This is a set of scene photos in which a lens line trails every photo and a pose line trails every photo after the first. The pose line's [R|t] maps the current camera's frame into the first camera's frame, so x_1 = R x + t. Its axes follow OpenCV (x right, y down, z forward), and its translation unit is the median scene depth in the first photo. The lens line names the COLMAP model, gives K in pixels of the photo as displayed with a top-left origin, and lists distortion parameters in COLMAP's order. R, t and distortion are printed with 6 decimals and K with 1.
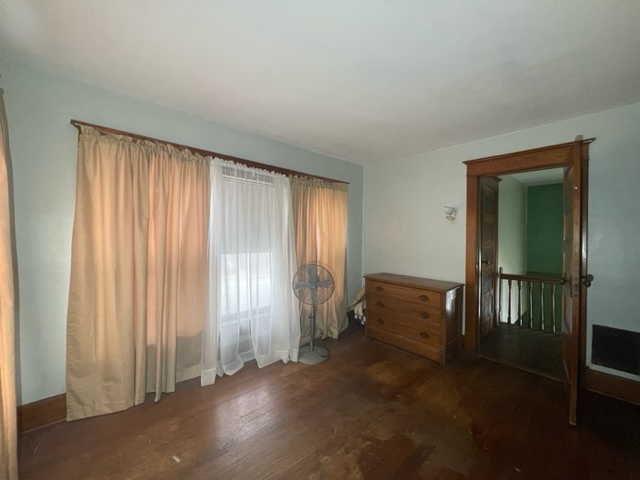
lens RADIAL K [[258.5, 0, 320.0], [0, 258.5, 240.0], [0, 0, 1]] dist [-0.000766, -0.000039]
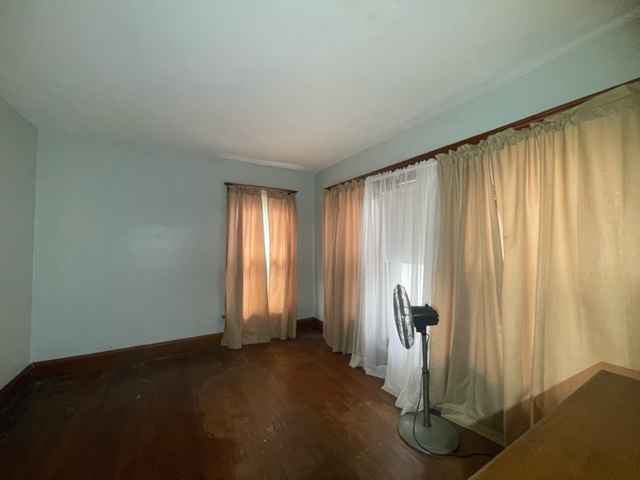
lens RADIAL K [[258.5, 0, 320.0], [0, 258.5, 240.0], [0, 0, 1]] dist [-0.000766, -0.000039]
pose [[-0.206789, -0.036970, -0.977687, 0.696319], [-0.030134, 0.999052, -0.031404, 0.008570], [0.977921, 0.022968, -0.207707, 0.929397]]
